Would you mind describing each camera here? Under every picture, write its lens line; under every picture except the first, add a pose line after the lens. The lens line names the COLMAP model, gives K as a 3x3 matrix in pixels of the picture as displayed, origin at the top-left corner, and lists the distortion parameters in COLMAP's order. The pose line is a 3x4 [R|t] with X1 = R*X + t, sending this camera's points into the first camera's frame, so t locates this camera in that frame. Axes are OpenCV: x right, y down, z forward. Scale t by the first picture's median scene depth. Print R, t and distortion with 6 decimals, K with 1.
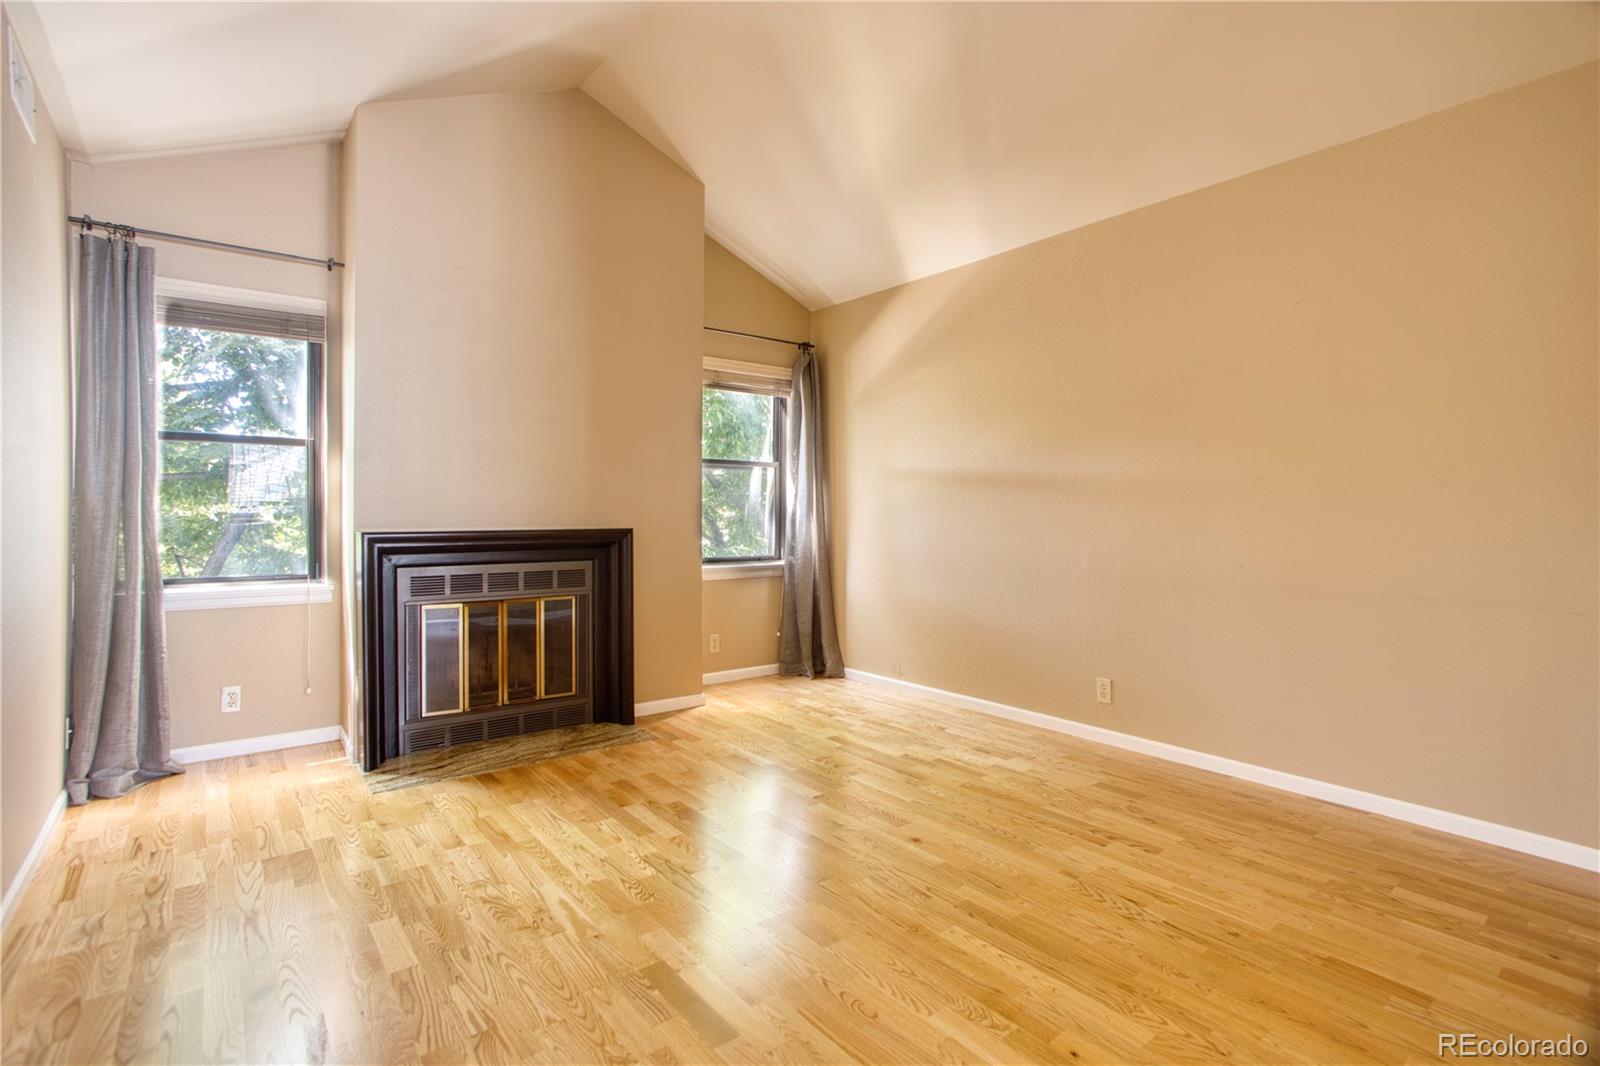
lens RADIAL K [[768.4, 0, 814.8], [0, 768.4, 515.5], [0, 0, 1]] dist [-0.078367, 0.039962]
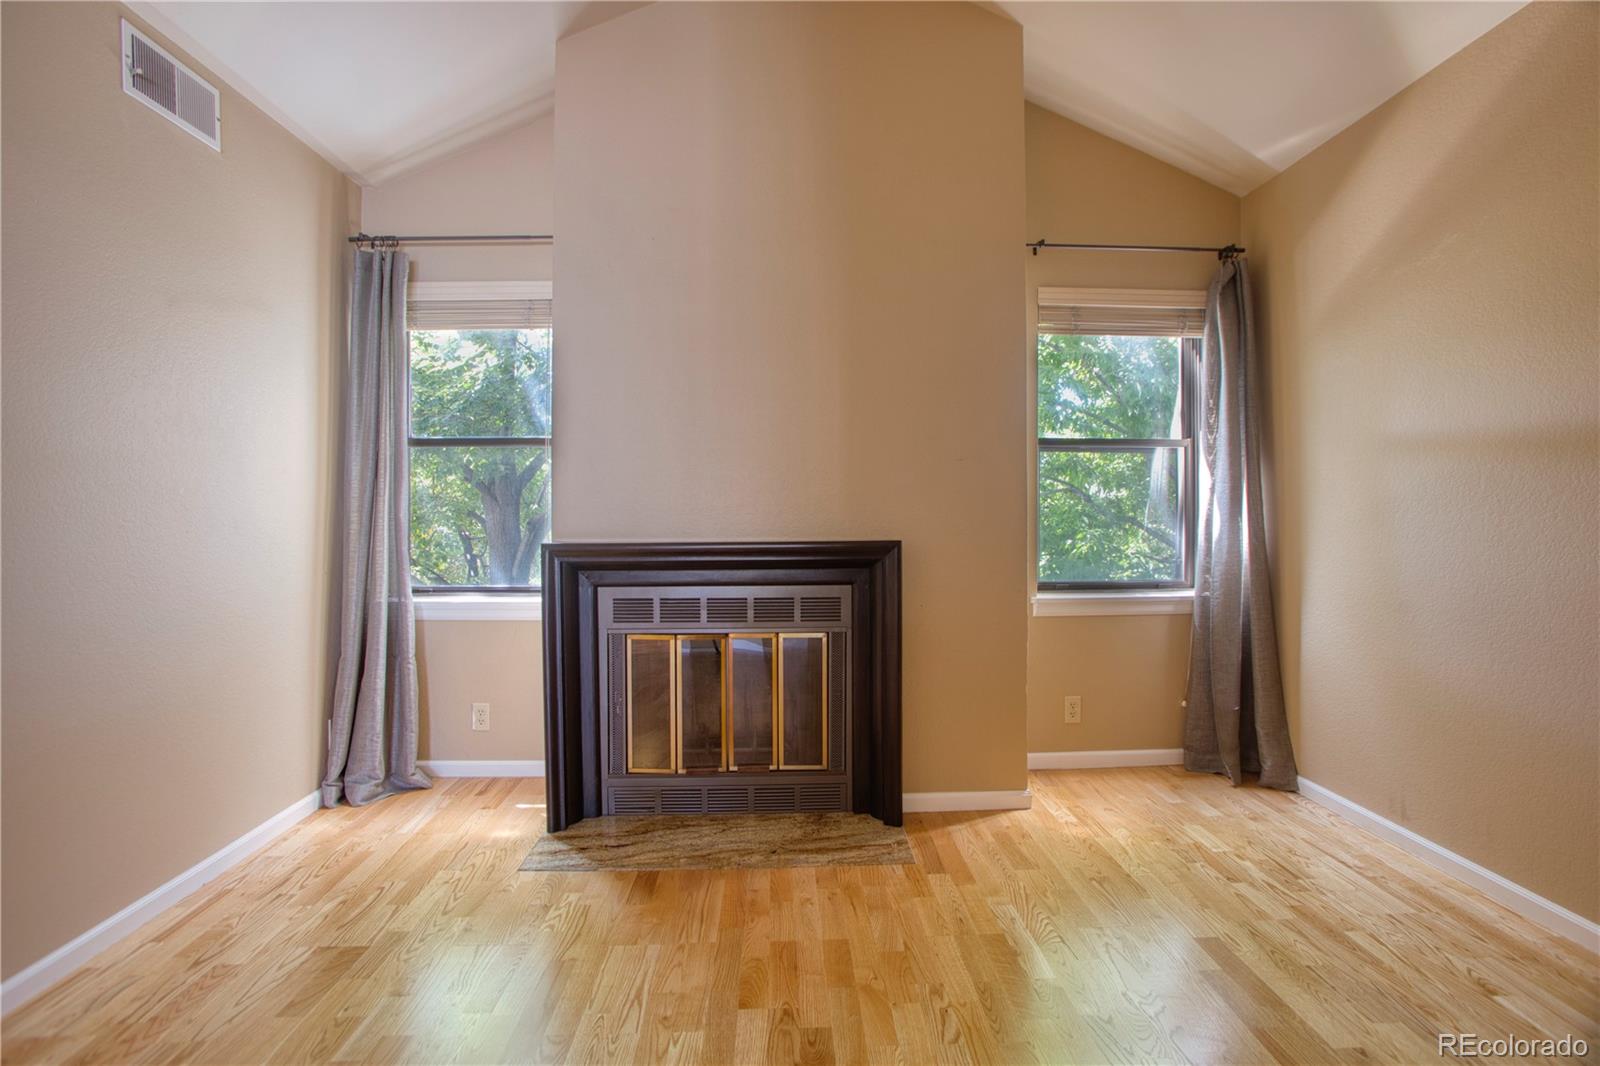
lens RADIAL K [[768.4, 0, 814.8], [0, 768.4, 515.5], [0, 0, 1]] dist [-0.078367, 0.039962]
pose [[0.802627, -0.003929, -0.596469, 0.123399], [0.002967, 0.999992, -0.002594, -0.004821], [0.596475, 0.000312, 0.802632, 0.458887]]
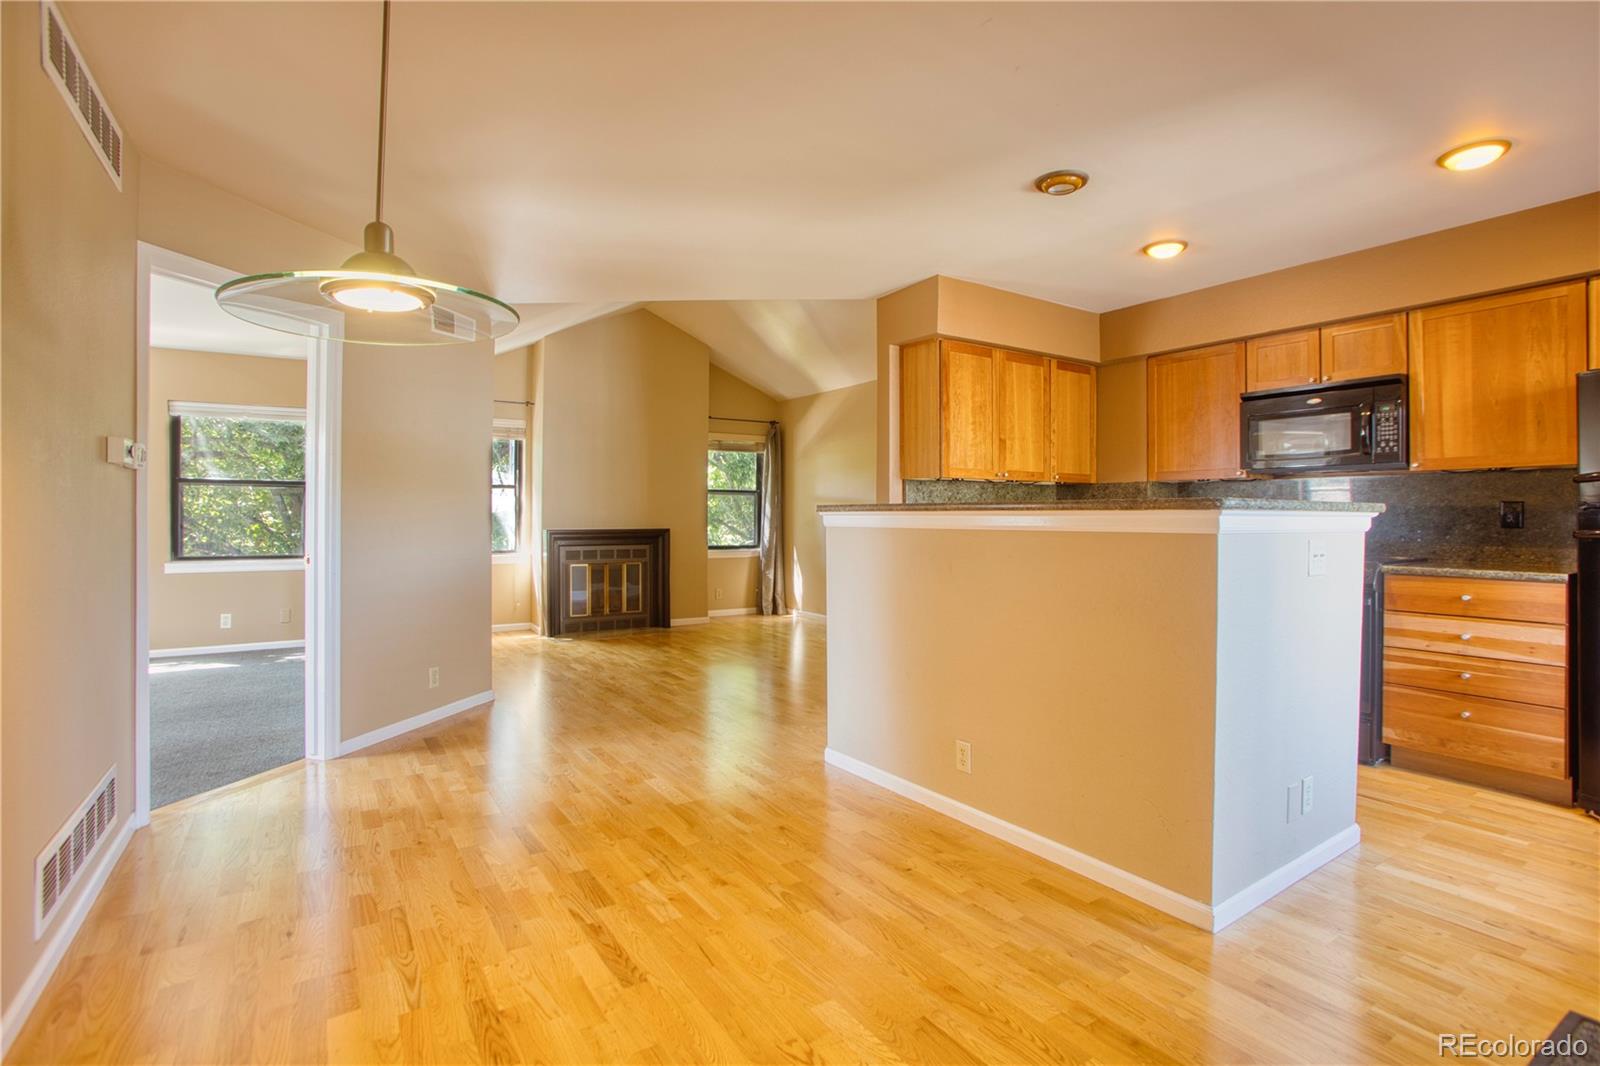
lens RADIAL K [[768.4, 0, 814.8], [0, 768.4, 515.5], [0, 0, 1]] dist [-0.078367, 0.039962]
pose [[0.996087, -0.000649, -0.088378, 0.352091], [0.000295, 0.999992, -0.004020, -0.010064], [0.088380, 0.003978, 0.996079, -1.069296]]
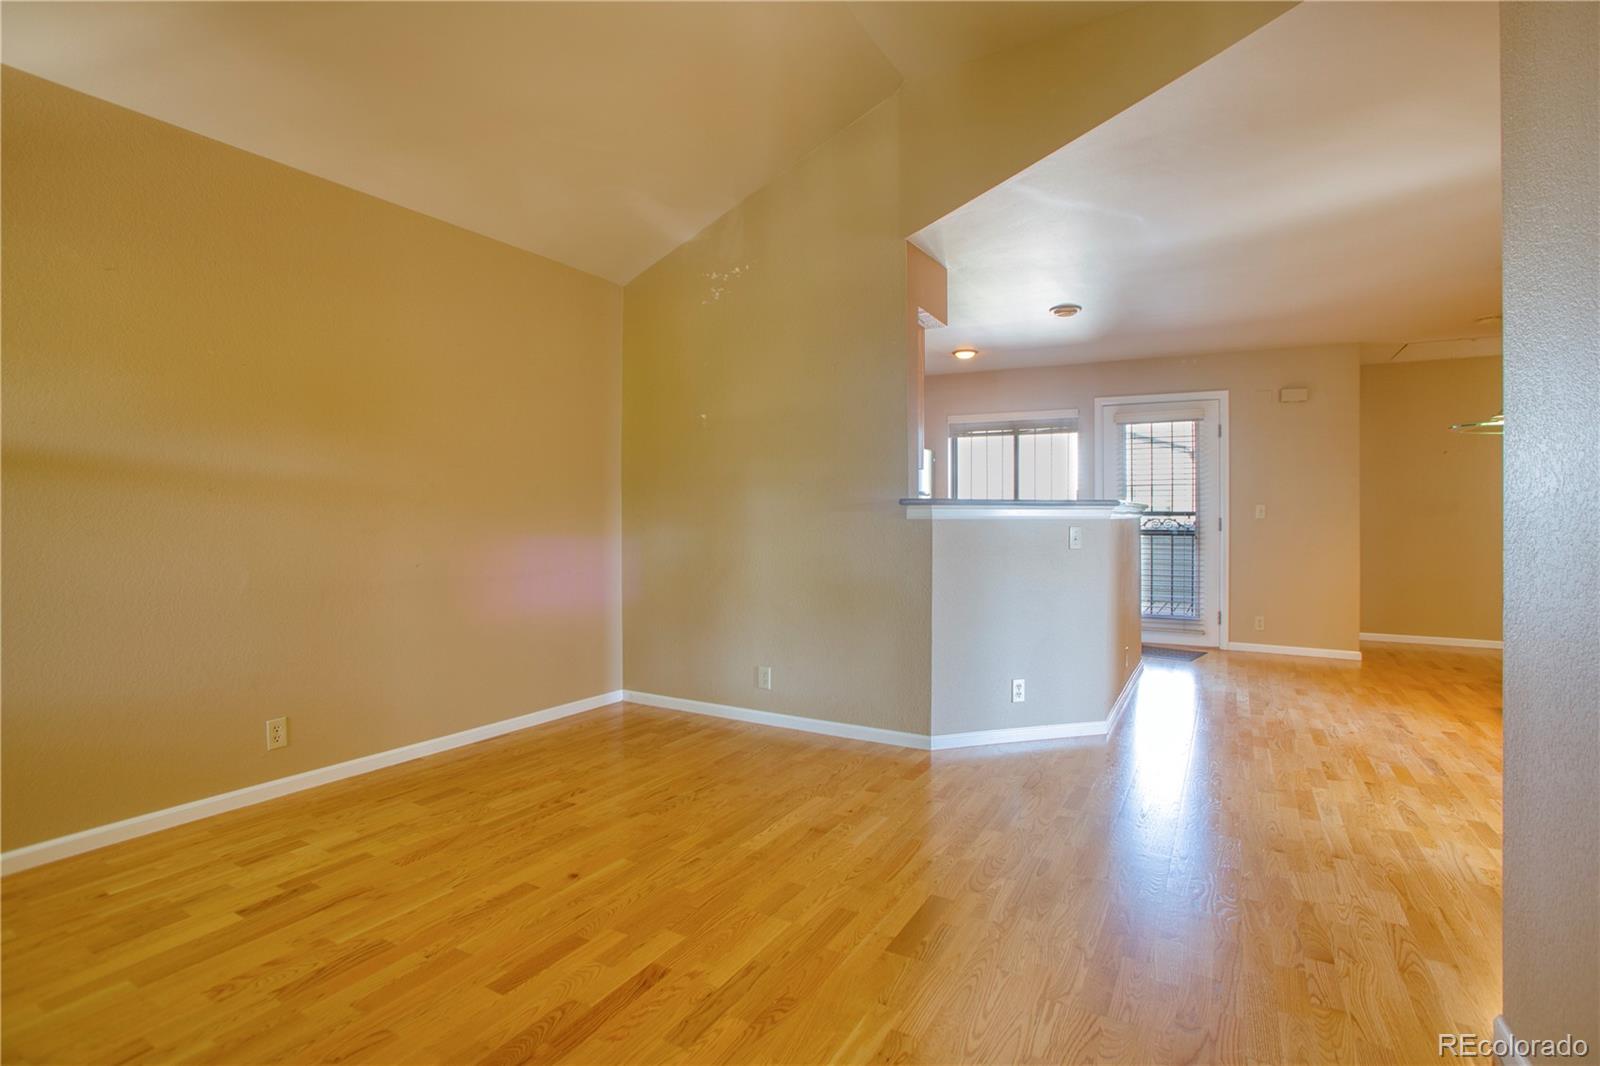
lens RADIAL K [[768.4, 0, 814.8], [0, 768.4, 515.5], [0, 0, 1]] dist [-0.078367, 0.039962]
pose [[-0.371048, -0.007941, 0.928580, -0.612737], [-0.001082, 0.999966, 0.008119, -0.012908], [-0.928613, 0.002008, -0.371044, 0.796107]]
